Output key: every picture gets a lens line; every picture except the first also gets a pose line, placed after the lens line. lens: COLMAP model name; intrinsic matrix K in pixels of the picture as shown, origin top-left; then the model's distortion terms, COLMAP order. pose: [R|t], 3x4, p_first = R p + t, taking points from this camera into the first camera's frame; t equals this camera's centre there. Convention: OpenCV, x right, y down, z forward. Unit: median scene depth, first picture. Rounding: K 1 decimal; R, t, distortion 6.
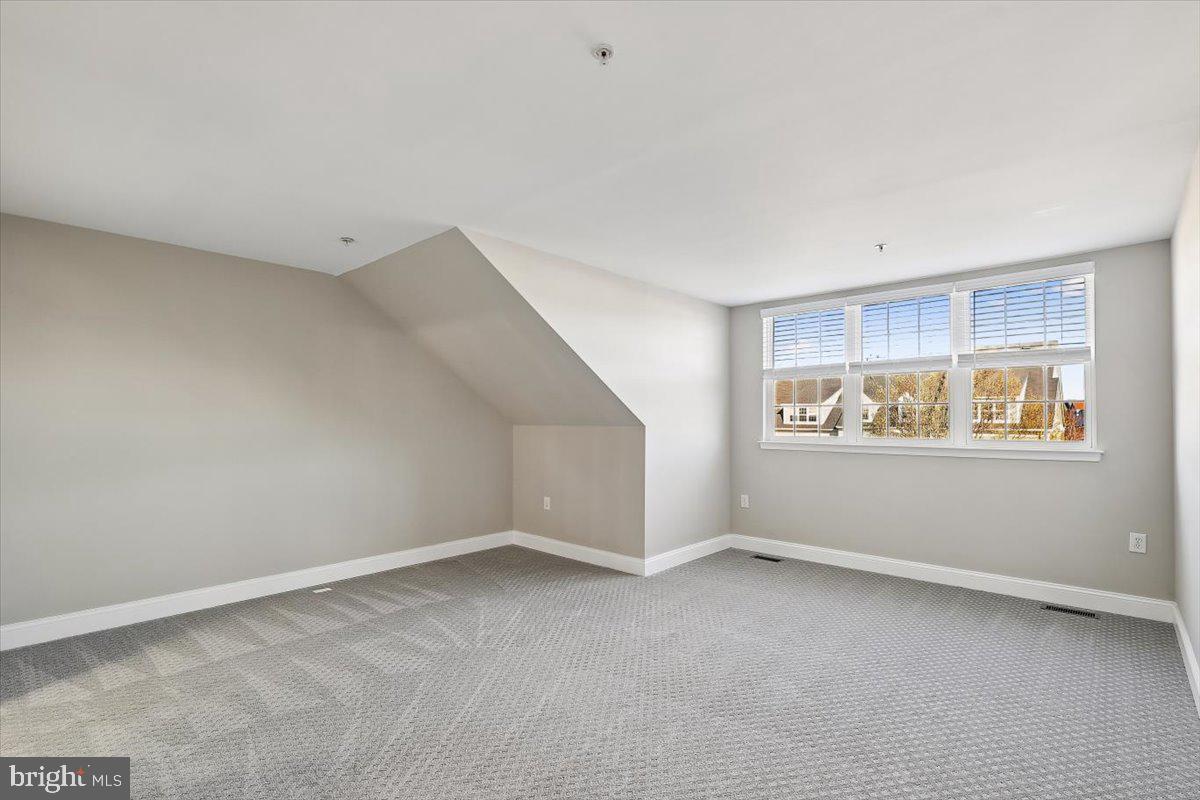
lens RADIAL K [[560.2, 0, 602.7], [0, 560.2, 409.0], [0, 0, 1]] dist [0.000364, 0.000763]
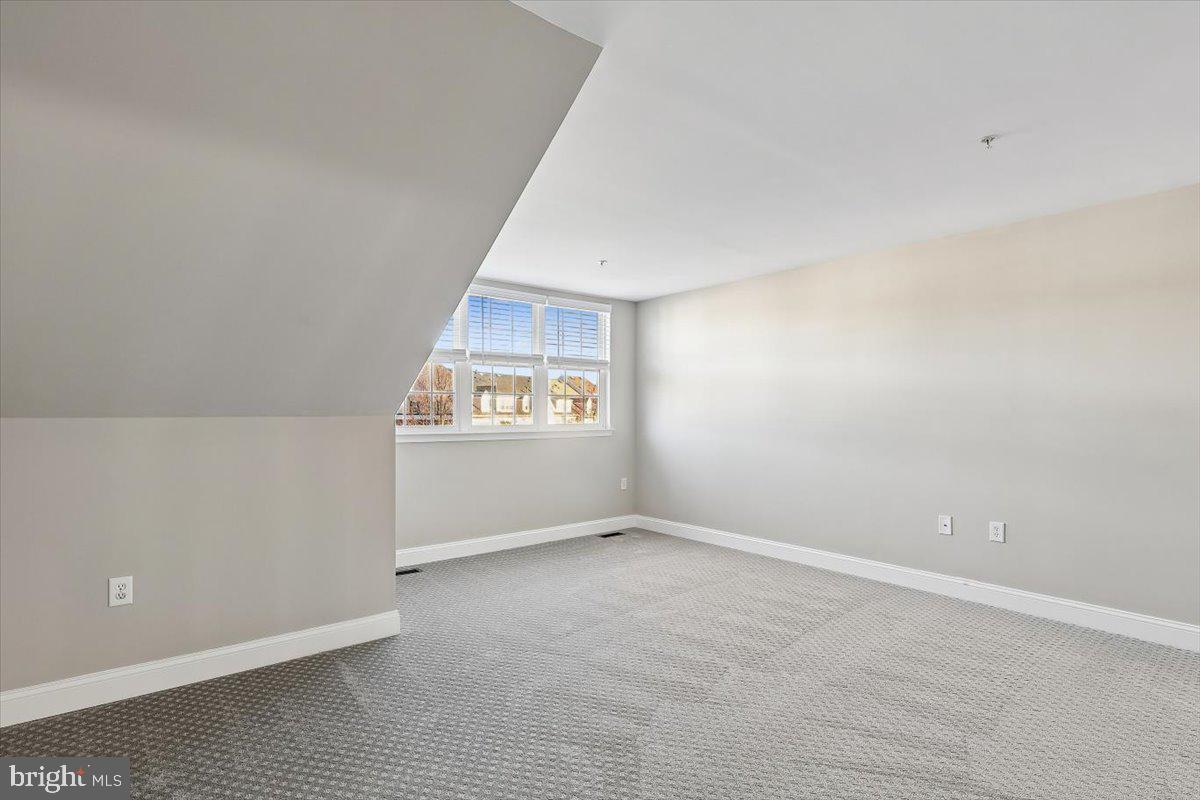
lens RADIAL K [[564.9, 0, 598.6], [0, 564.9, 415.6], [0, 0, 1]] dist [-0.000930, 0.000988]
pose [[0.187157, -0.009888, 0.982280, -0.517682], [-0.019160, 0.999722, 0.013714, 0.014157], [-0.982143, -0.021387, 0.186916, 0.586077]]
